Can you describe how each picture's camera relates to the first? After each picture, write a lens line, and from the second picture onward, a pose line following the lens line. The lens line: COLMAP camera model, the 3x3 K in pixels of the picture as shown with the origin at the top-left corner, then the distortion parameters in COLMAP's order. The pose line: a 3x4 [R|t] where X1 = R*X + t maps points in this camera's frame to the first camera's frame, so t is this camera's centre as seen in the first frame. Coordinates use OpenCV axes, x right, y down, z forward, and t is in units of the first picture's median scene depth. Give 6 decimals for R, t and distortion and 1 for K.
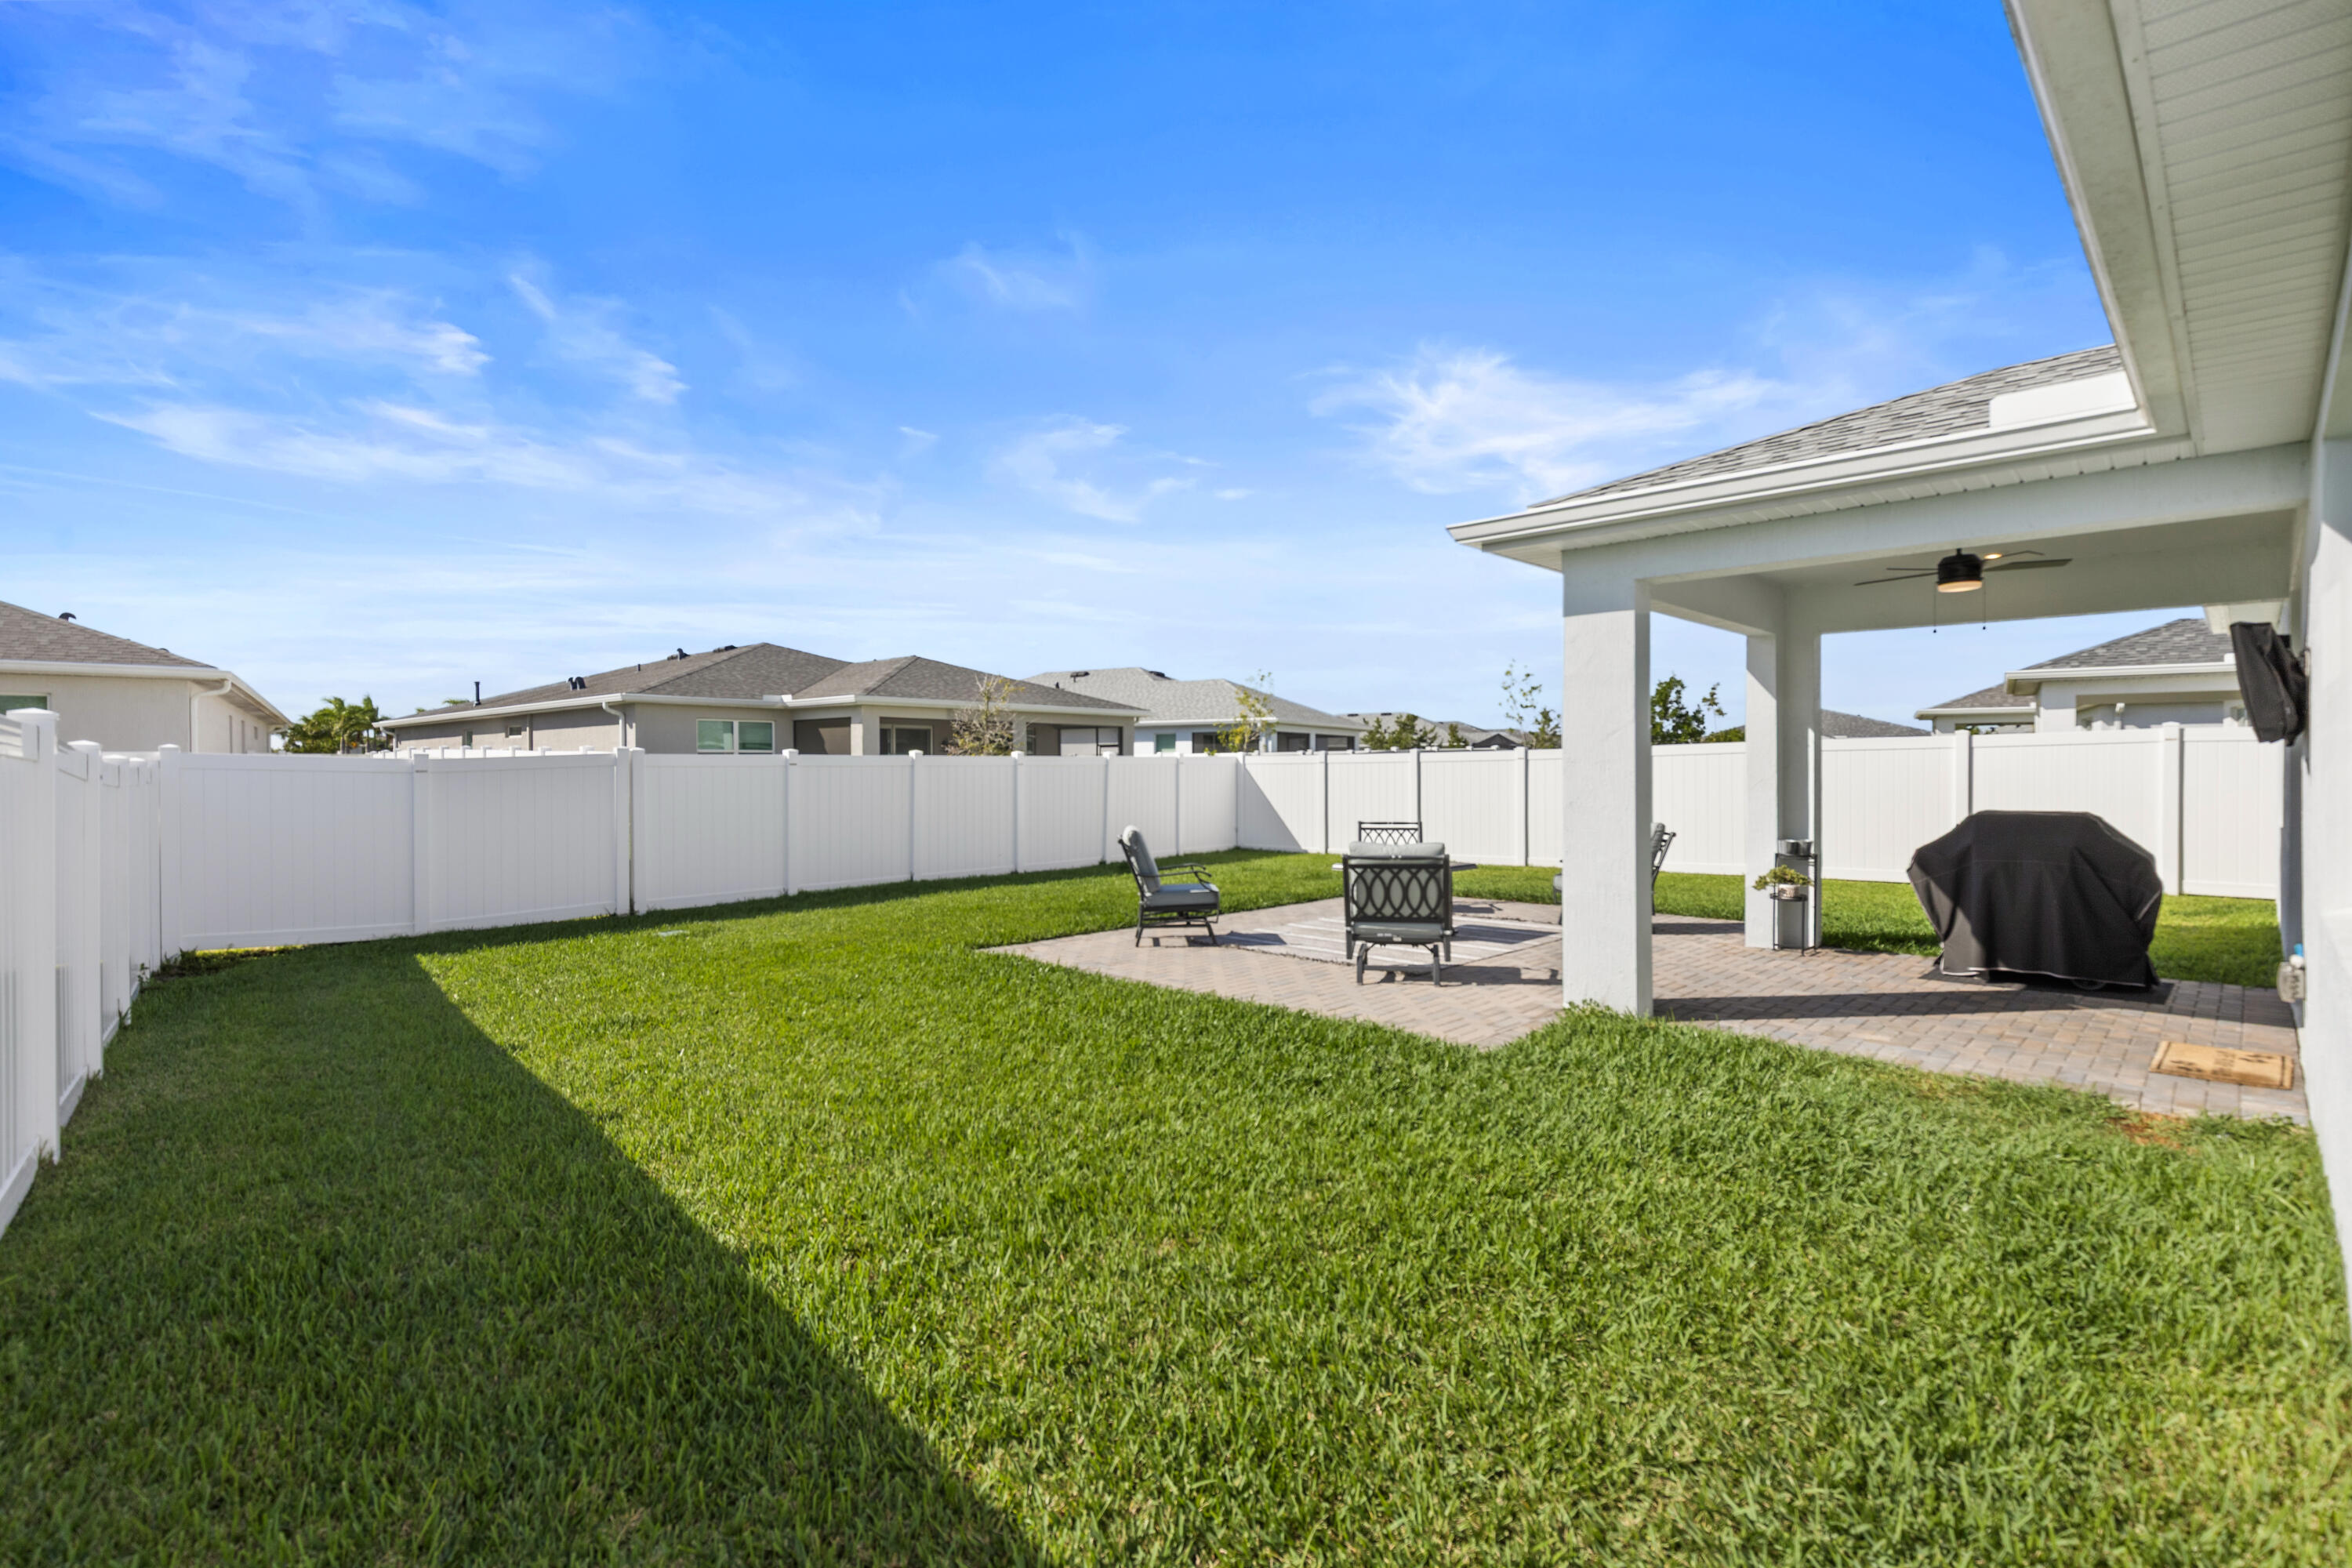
lens RADIAL K [[1074.2, 0, 1188.6], [0, 1074.2, 782.8], [0, 0, 1]] dist [0.010630, -0.001824]
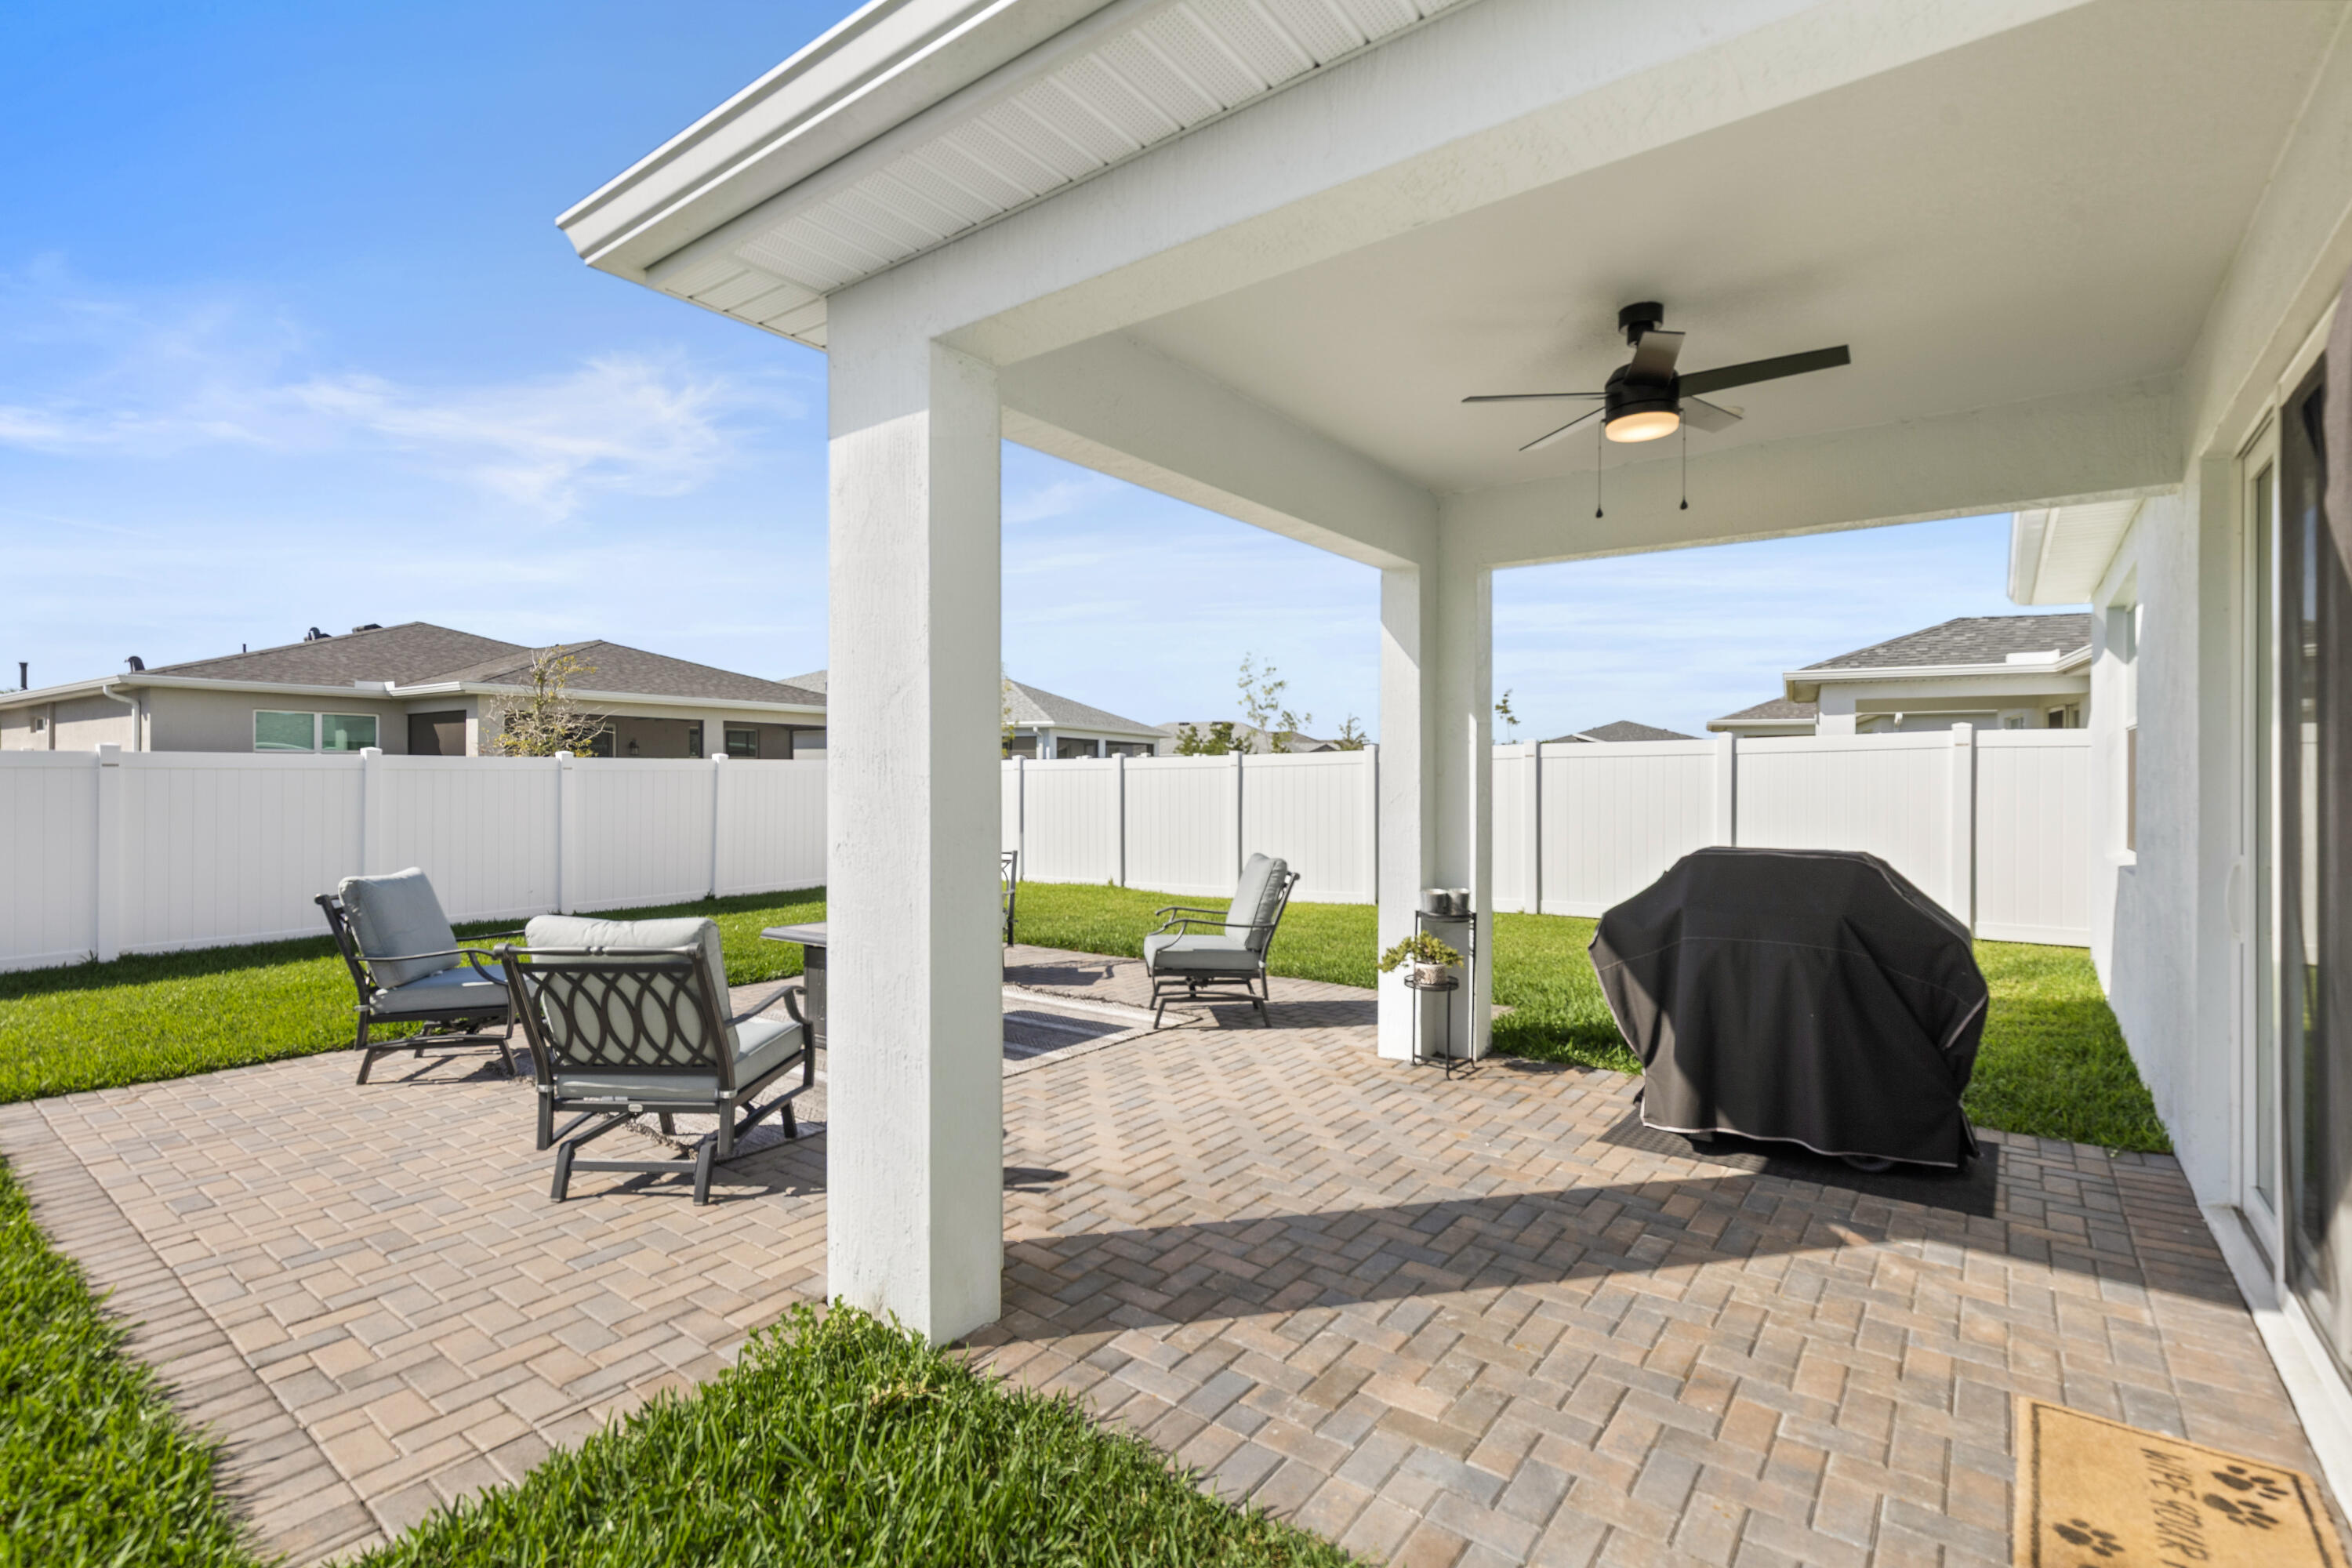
lens RADIAL K [[1074.2, 0, 1175.9], [0, 1074.2, 786.3], [0, 0, 1]] dist [0.010630, -0.001824]
pose [[0.992437, 0.004003, 0.122690, 0.207770], [-0.003368, 0.999980, -0.005381, -0.002592], [-0.122709, 0.004927, 0.992430, 0.248700]]
